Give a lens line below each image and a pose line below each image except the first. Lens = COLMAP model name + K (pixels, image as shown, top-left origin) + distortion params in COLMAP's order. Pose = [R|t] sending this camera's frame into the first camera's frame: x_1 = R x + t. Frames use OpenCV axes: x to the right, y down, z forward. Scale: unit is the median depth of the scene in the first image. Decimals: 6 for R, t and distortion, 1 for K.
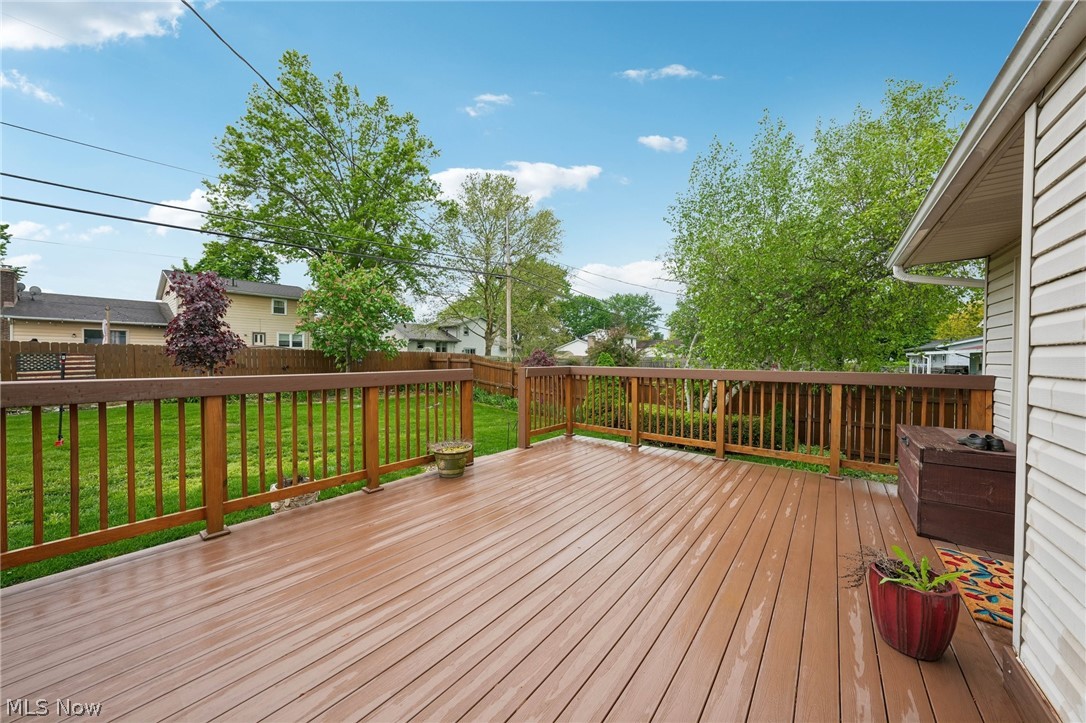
lens RADIAL K [[372.3, 0, 543.0], [0, 372.3, 361.5], [0, 0, 1]] dist [-0.000800, 0.000133]
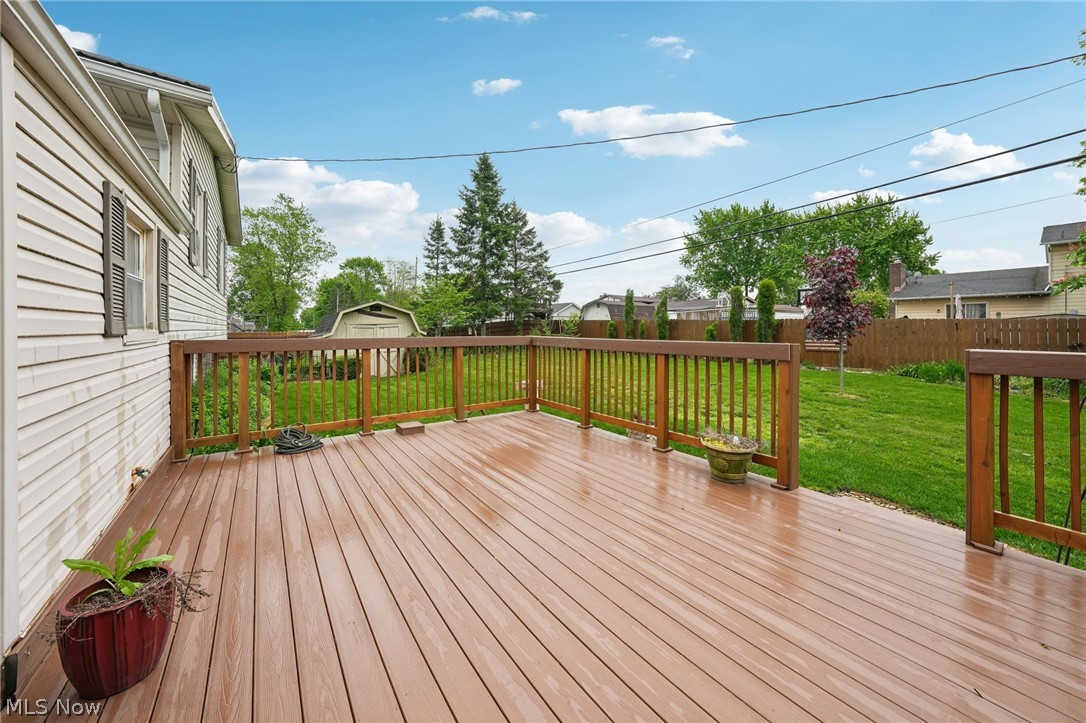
lens RADIAL K [[387.1, 0, 543.0], [0, 387.1, 332.3], [0, 0, 1]] dist [-0.000558, 0.000015]
pose [[-0.268993, -0.000408, -0.963142, 0.549250], [-0.011194, 0.999934, 0.002703, 0.005269], [0.963077, 0.011509, -0.268979, 0.743724]]
